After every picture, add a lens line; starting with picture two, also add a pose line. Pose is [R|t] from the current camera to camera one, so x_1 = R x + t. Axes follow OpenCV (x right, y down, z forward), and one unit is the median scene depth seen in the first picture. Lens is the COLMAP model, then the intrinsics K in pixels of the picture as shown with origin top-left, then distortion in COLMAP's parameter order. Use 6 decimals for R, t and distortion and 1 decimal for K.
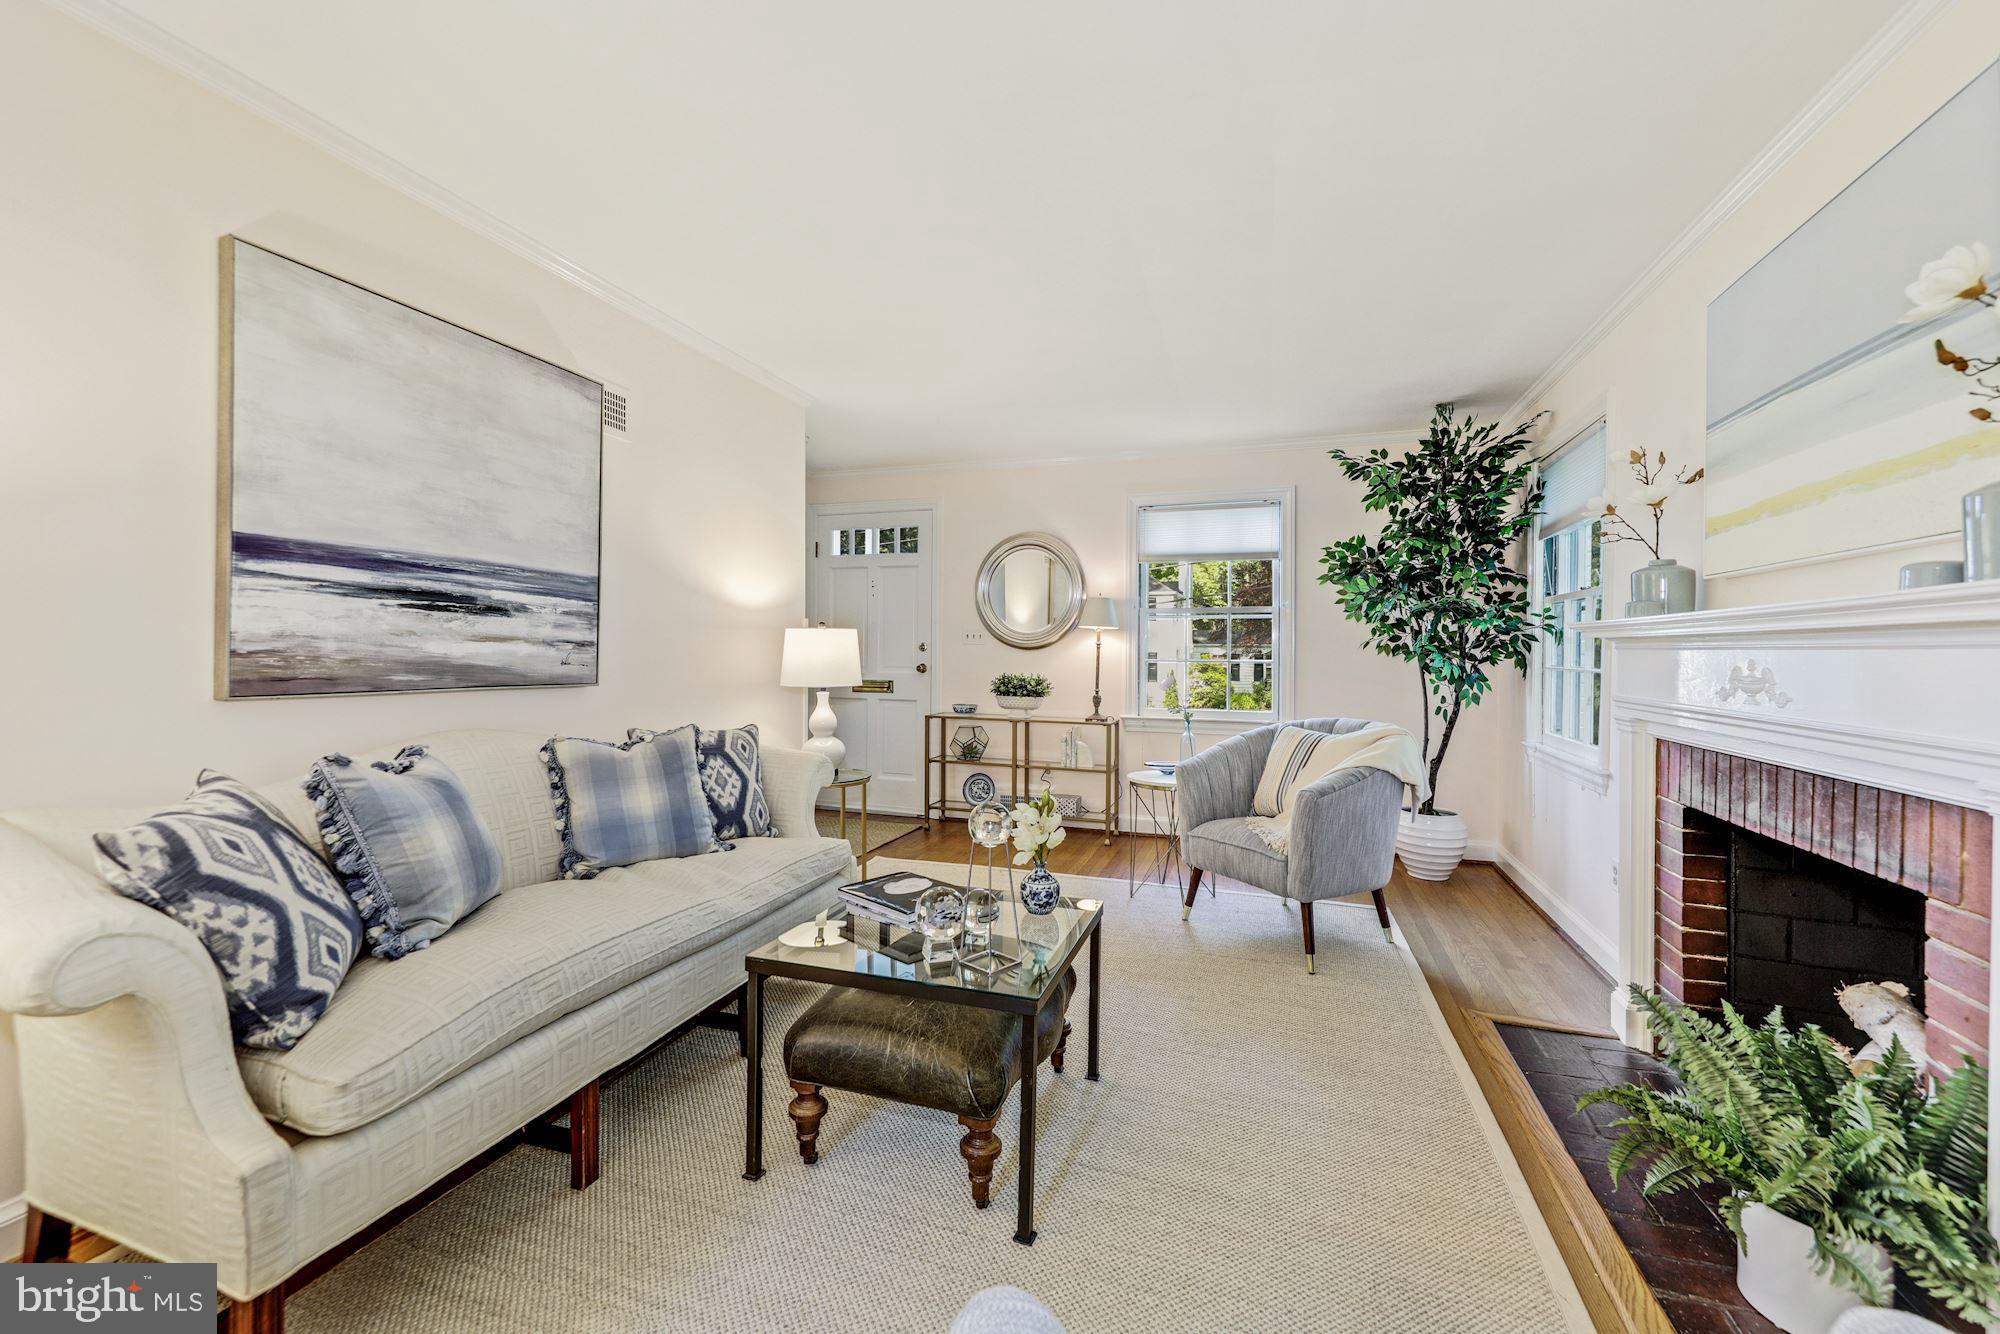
lens RADIAL K [[815.1, 0, 990.0], [0, 815.1, 659.8], [0, 0, 1]] dist [-0.002595, -0.000298]
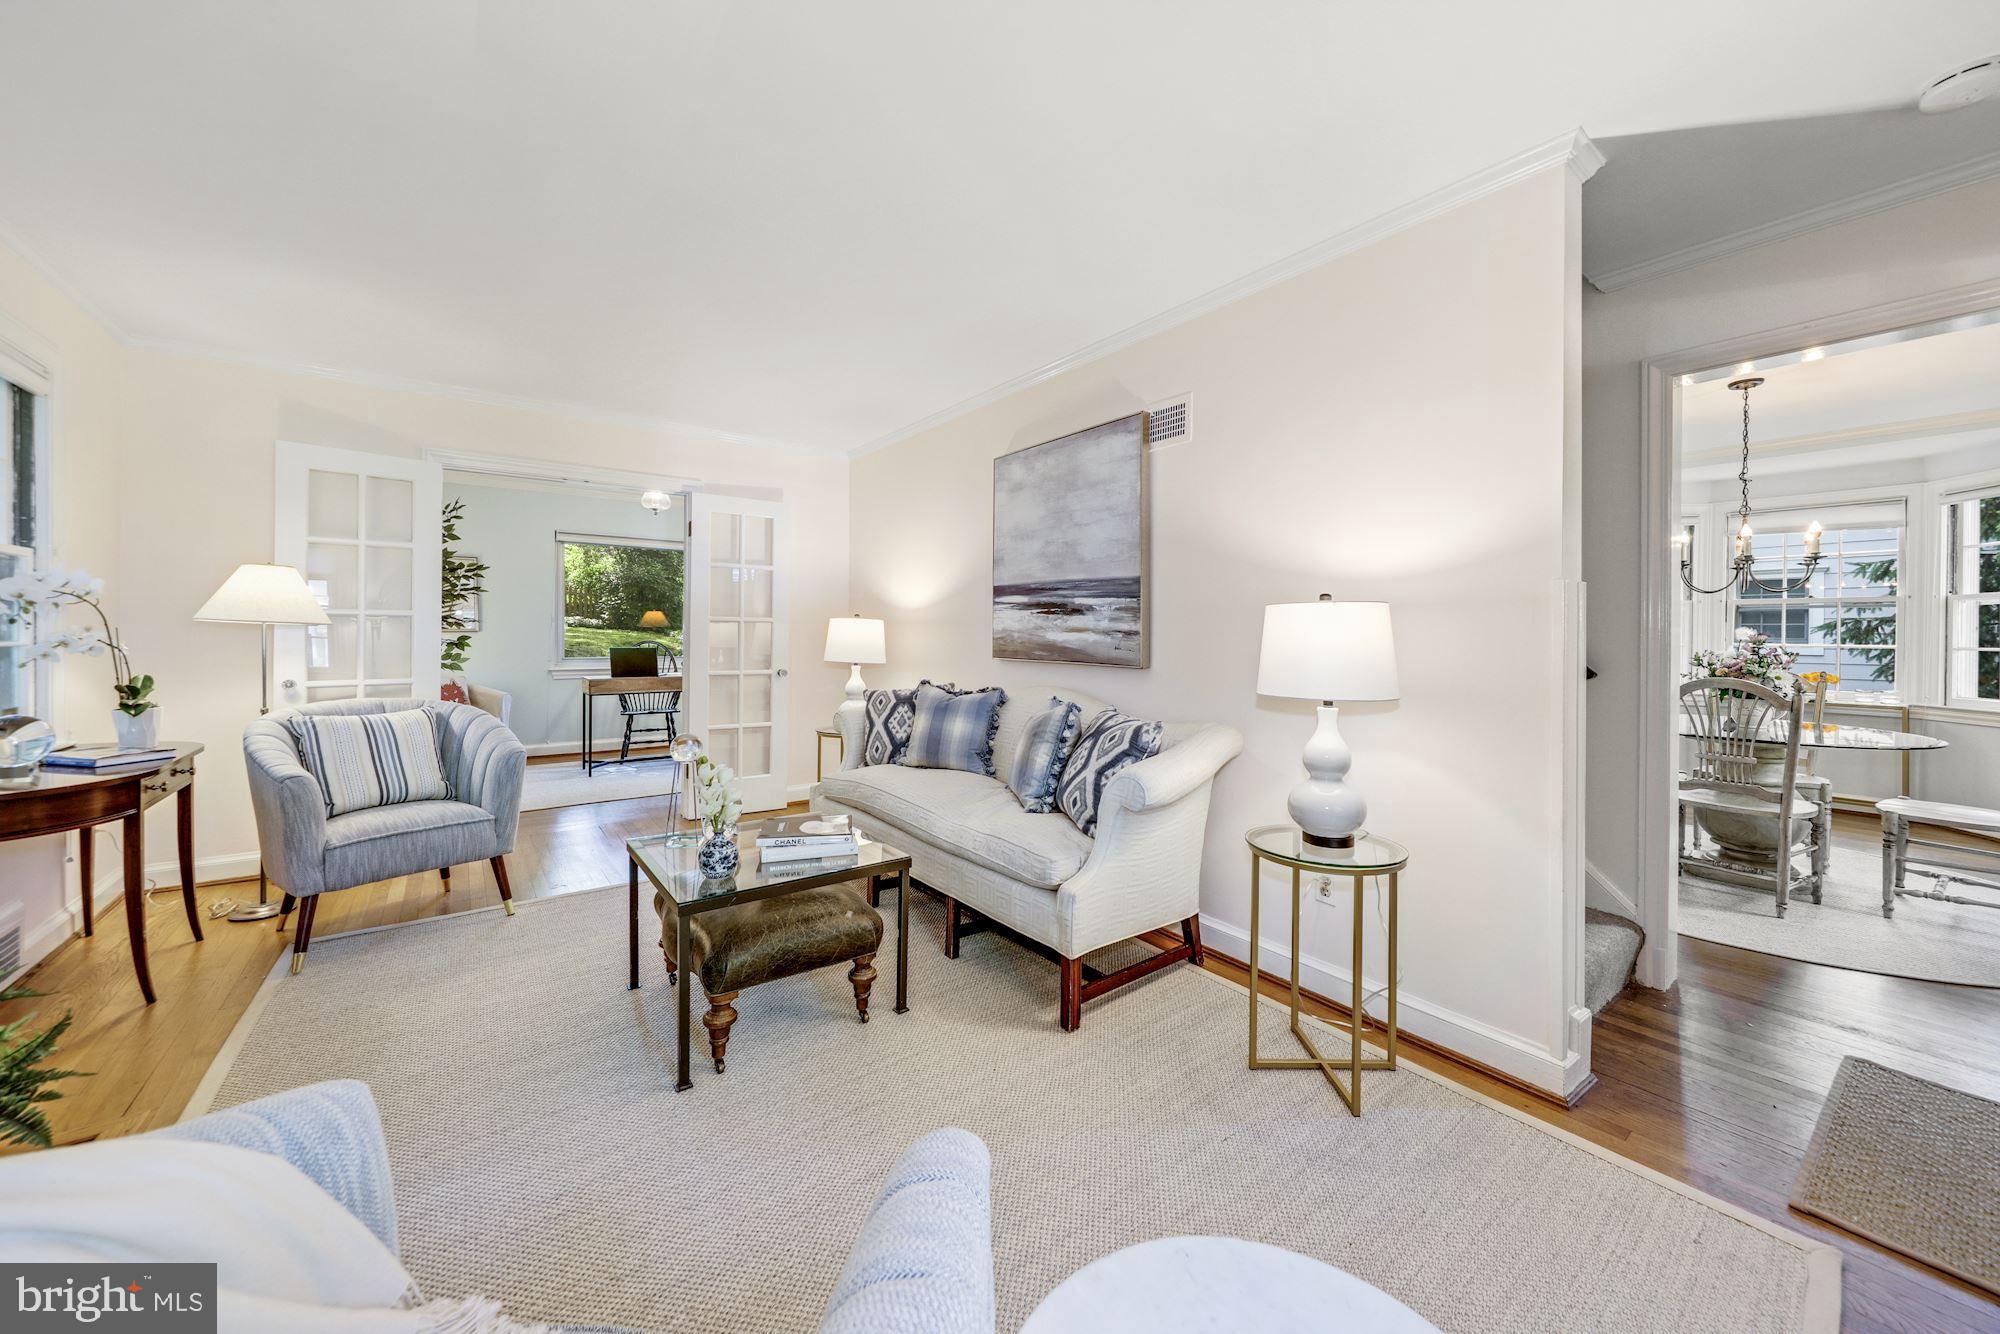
lens RADIAL K [[726.3, 0, 994.4], [0, 726.3, 638.3], [0, 0, 1]] dist [-0.000376, -0.000071]
pose [[-0.565065, -0.005574, -0.825027, 0.570033], [-0.020542, 0.999762, 0.007314, -0.017063], [0.824790, 0.021081, -0.565045, 1.597765]]
